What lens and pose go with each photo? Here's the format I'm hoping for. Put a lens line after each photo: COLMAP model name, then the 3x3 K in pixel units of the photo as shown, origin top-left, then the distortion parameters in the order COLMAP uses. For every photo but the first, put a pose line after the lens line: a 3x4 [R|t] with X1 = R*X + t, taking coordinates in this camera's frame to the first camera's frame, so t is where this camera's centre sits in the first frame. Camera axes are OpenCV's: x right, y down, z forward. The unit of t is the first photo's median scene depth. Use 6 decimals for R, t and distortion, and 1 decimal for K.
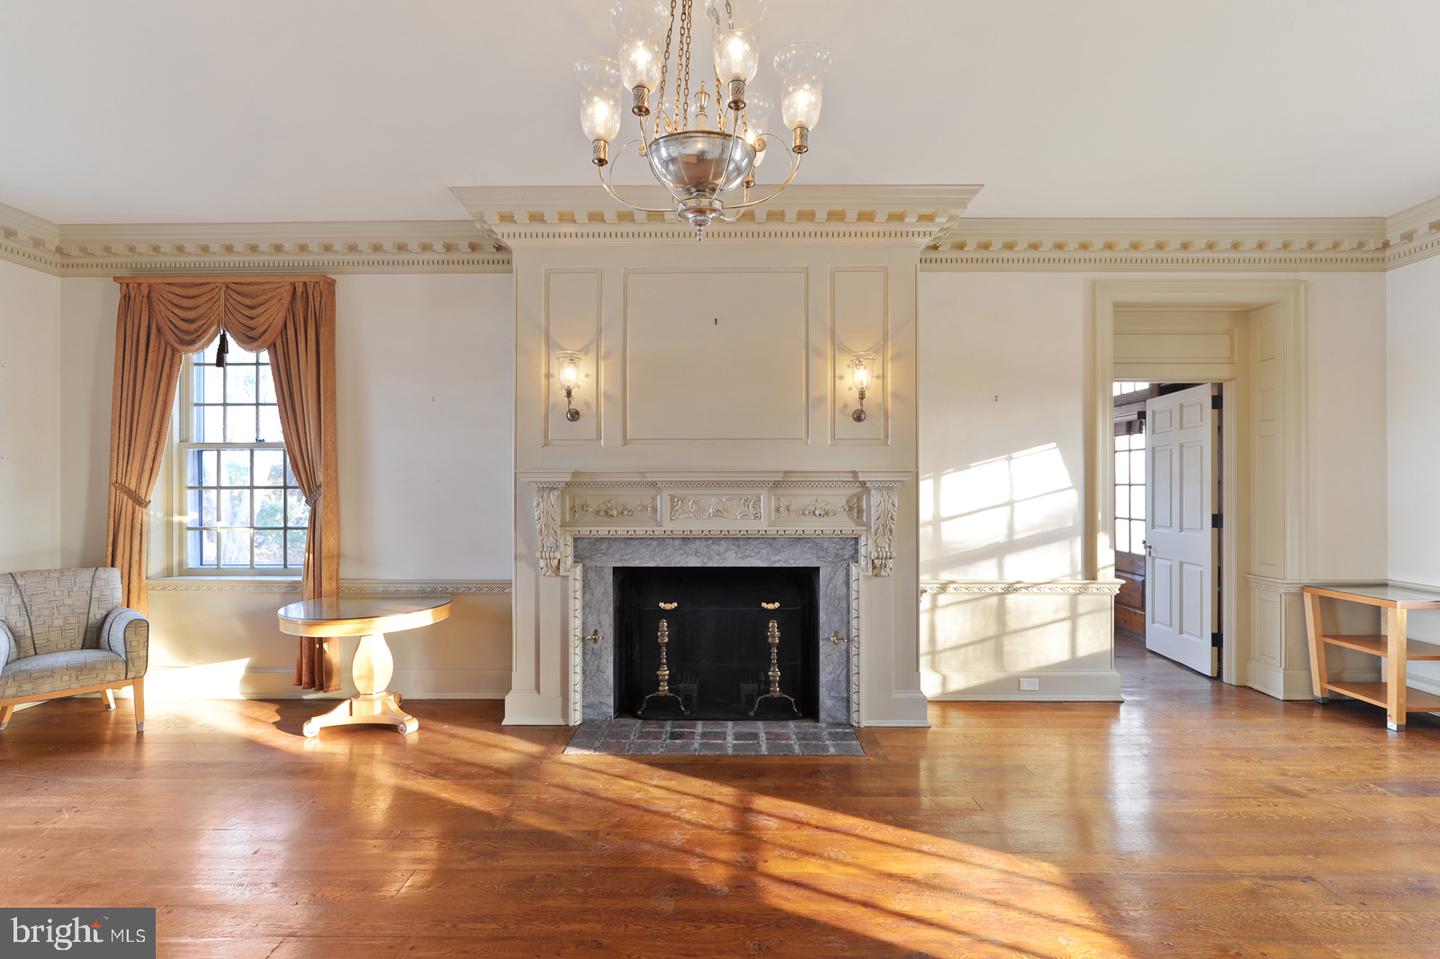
lens RADIAL K [[654.5, 0, 727.0], [0, 654.5, 486.3], [0, 0, 1]] dist [-0.005031, -0.000206]
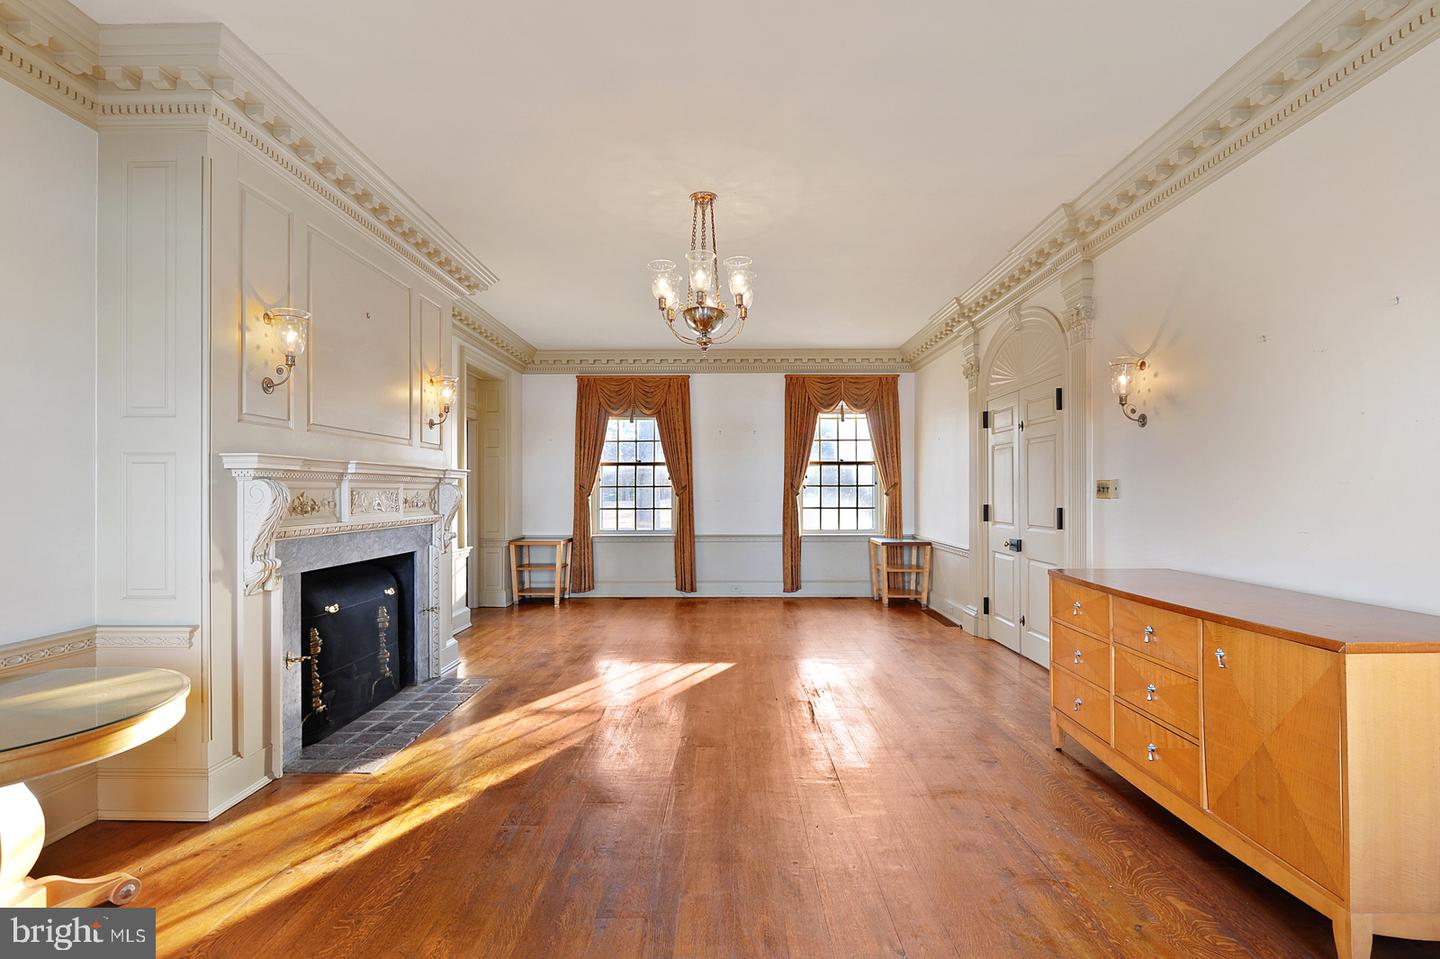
lens RADIAL K [[654.5, 0, 729.7], [0, 654.5, 483.3], [0, 0, 1]] dist [-0.005031, -0.000206]
pose [[0.001691, 0.012727, 0.999918, -1.021854], [-0.003830, 0.999912, -0.012720, 0.015878], [-0.999991, -0.003808, 0.001739, 0.444205]]
